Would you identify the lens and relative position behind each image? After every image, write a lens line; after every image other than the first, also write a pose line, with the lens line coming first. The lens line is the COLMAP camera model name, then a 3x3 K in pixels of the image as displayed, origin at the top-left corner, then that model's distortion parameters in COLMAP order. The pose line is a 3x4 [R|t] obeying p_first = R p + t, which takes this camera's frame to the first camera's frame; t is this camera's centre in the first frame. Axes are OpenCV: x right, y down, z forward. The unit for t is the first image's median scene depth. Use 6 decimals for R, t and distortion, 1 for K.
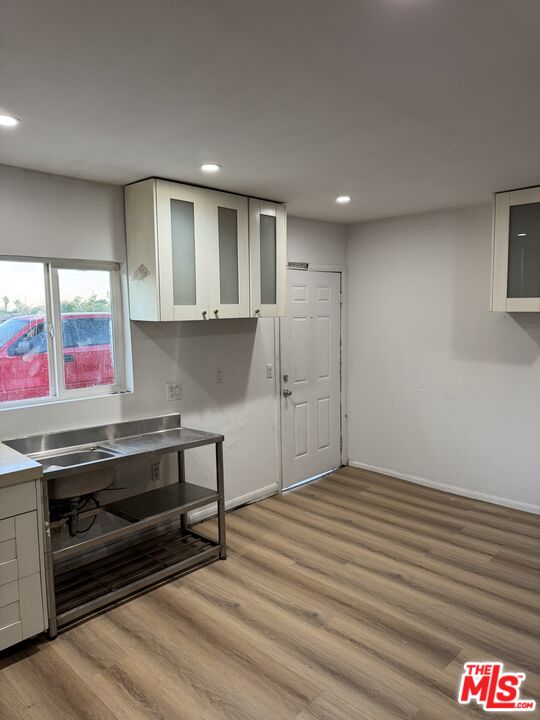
lens RADIAL K [[508.8, 0, 270.0], [0, 508.8, 360.0], [0, 0, 1]] dist [0.162623, -0.231103]
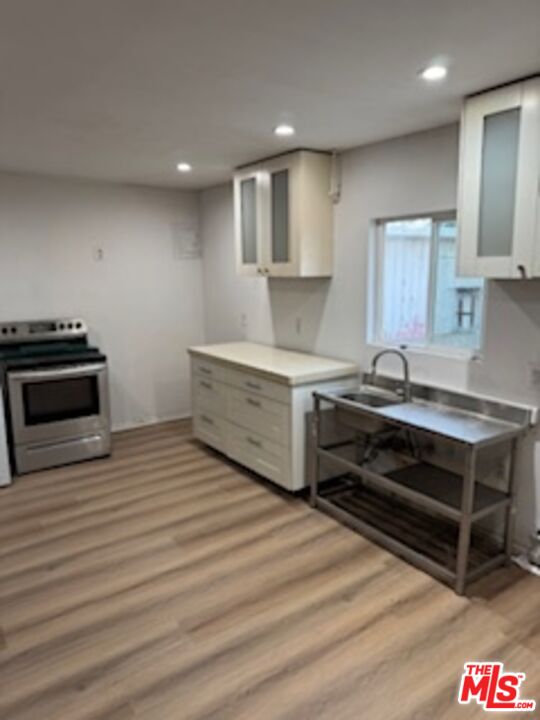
lens RADIAL K [[508.8, 0, 270.0], [0, 508.8, 360.0], [0, 0, 1]] dist [0.162623, -0.231103]
pose [[-0.180043, 0.192192, -0.964700, 0.758902], [-0.082838, 0.974280, 0.209561, -0.110757], [0.980164, 0.117644, -0.159492, 0.977952]]
